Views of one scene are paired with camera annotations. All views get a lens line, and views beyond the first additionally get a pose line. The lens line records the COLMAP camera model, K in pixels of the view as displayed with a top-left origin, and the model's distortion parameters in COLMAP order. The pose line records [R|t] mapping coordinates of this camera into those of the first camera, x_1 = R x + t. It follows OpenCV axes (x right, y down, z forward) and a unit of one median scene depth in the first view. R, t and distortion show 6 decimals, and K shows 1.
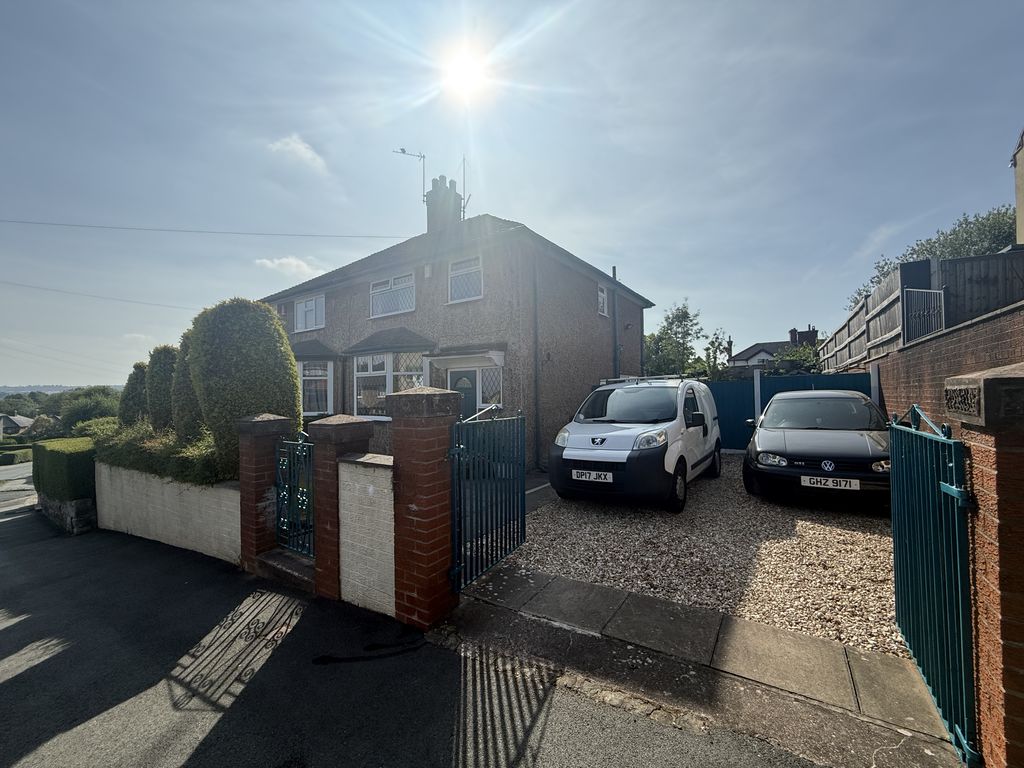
lens RADIAL K [[407.9, 0, 508.6], [0, 407.9, 383.2], [0, 0, 1]] dist [-0.000044, 0.000387]
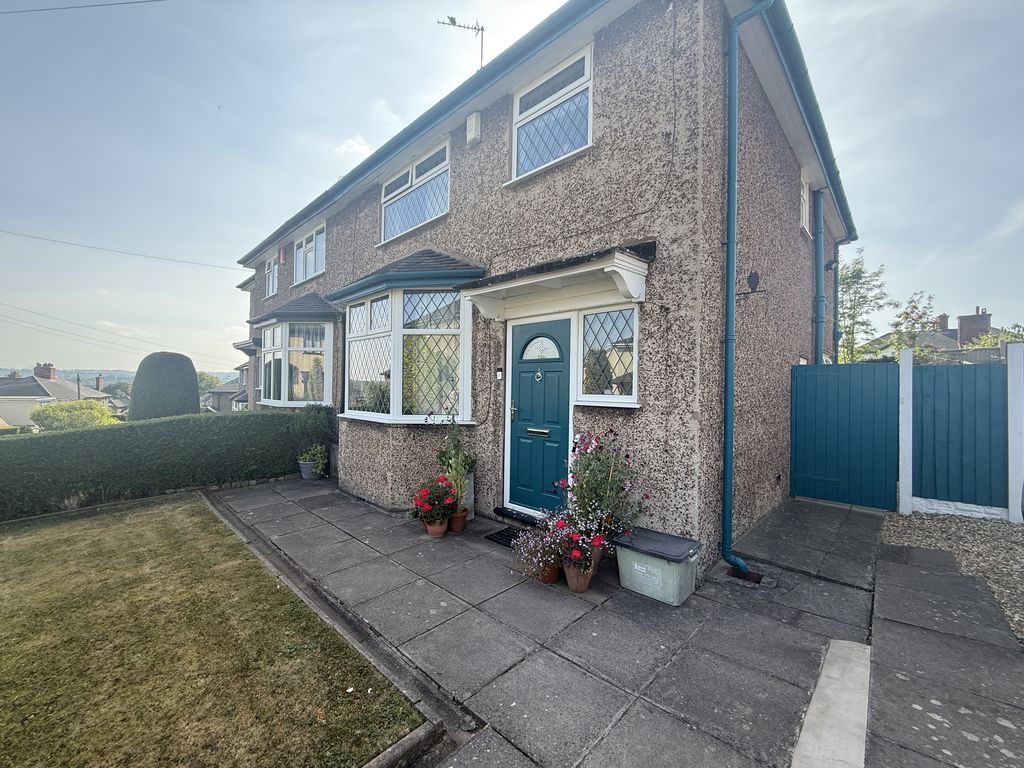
lens RADIAL K [[407.9, 0, 517.2], [0, 407.9, 384.1], [0, 0, 1]] dist [-0.000044, 0.000387]
pose [[0.990877, 0.025957, -0.132248, -0.147697], [-0.023323, 0.999498, 0.021425, 0.061788], [0.132738, -0.018145, 0.990985, 1.071103]]
